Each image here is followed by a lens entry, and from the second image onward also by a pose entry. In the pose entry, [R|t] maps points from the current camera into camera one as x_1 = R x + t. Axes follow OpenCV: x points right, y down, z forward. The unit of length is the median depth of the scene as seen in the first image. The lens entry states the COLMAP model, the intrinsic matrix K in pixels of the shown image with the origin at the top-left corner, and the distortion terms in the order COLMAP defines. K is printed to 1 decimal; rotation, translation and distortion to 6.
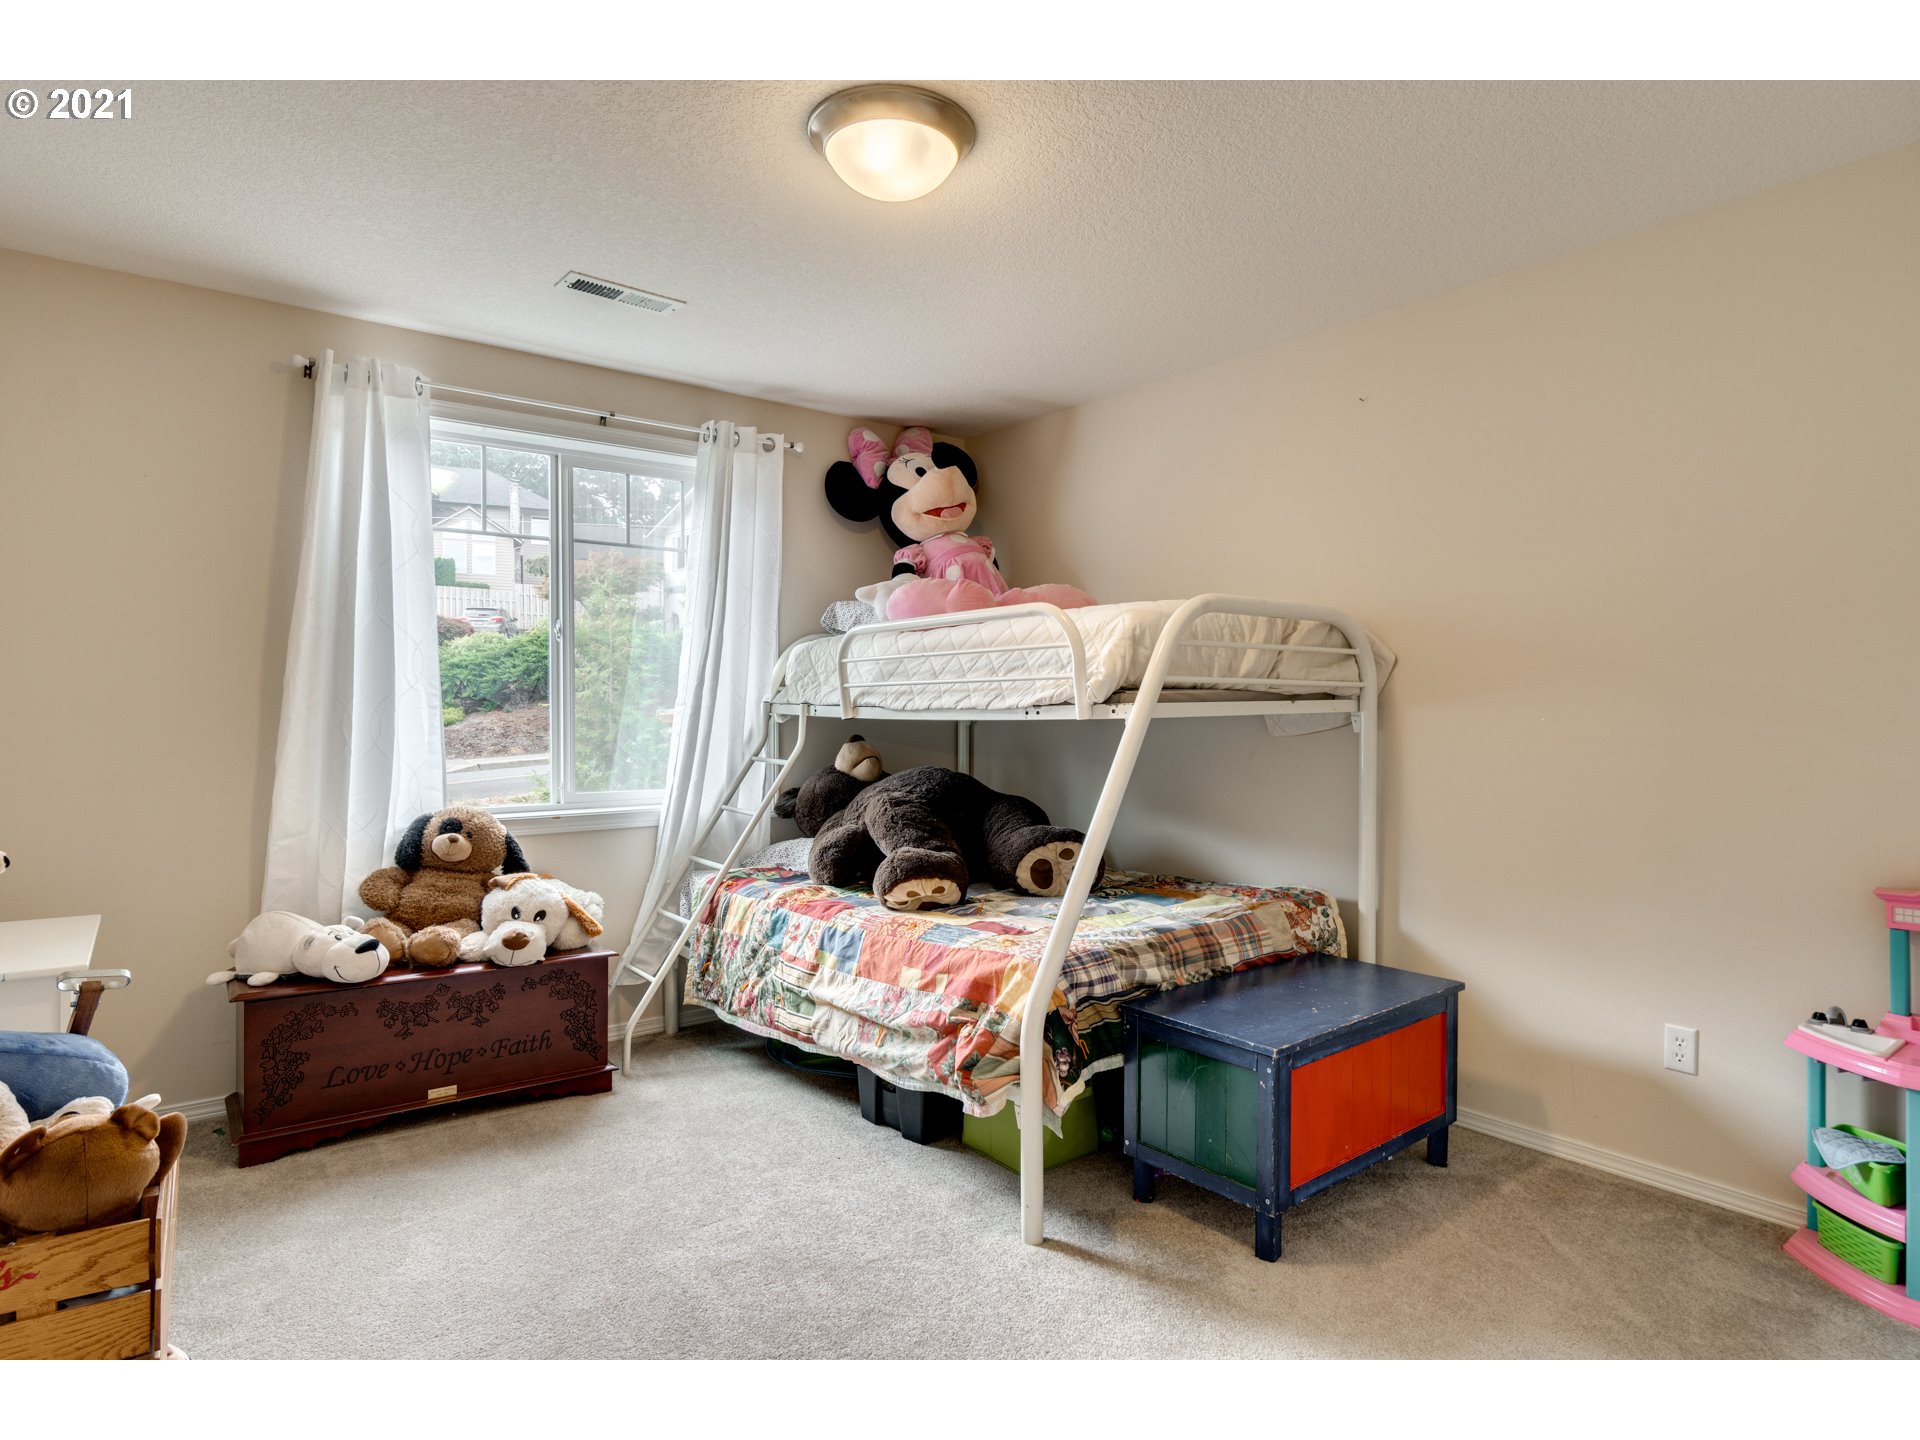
lens RADIAL K [[968.5, 0, 945.4], [0, 968.5, 717.8], [0, 0, 1]] dist [-0.002731, 0.001389]
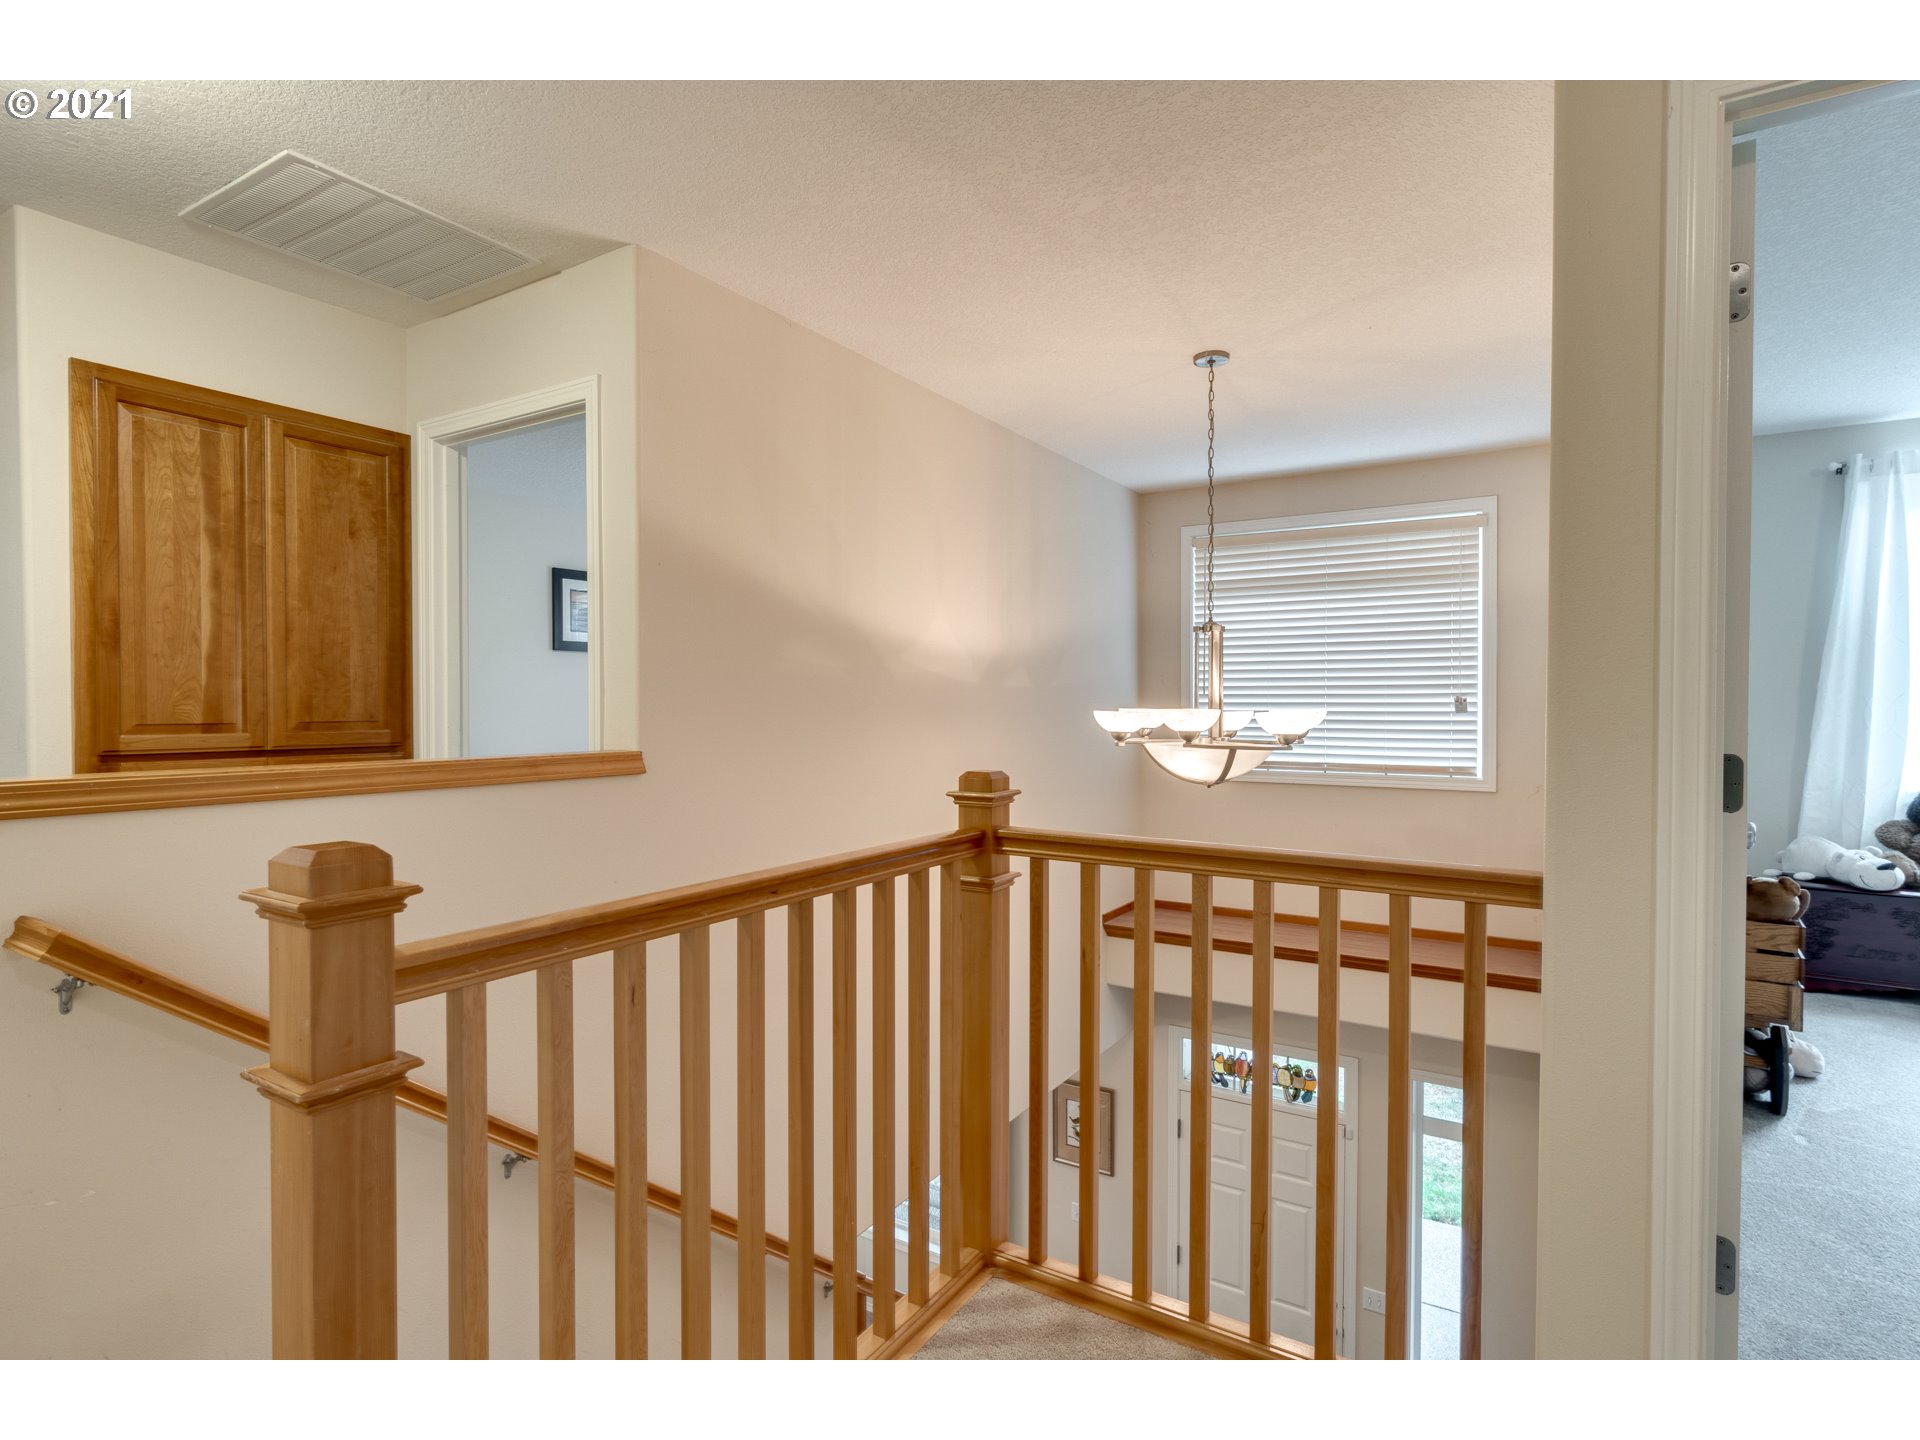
lens RADIAL K [[968.5, 0, 945.4], [0, 968.5, 717.8], [0, 0, 1]] dist [-0.002731, 0.001389]
pose [[0.299098, 0.015093, -0.954103, 0.357988], [-0.013435, 0.999842, 0.011605, 0.013435], [0.954128, 0.009347, 0.299254, -0.773600]]
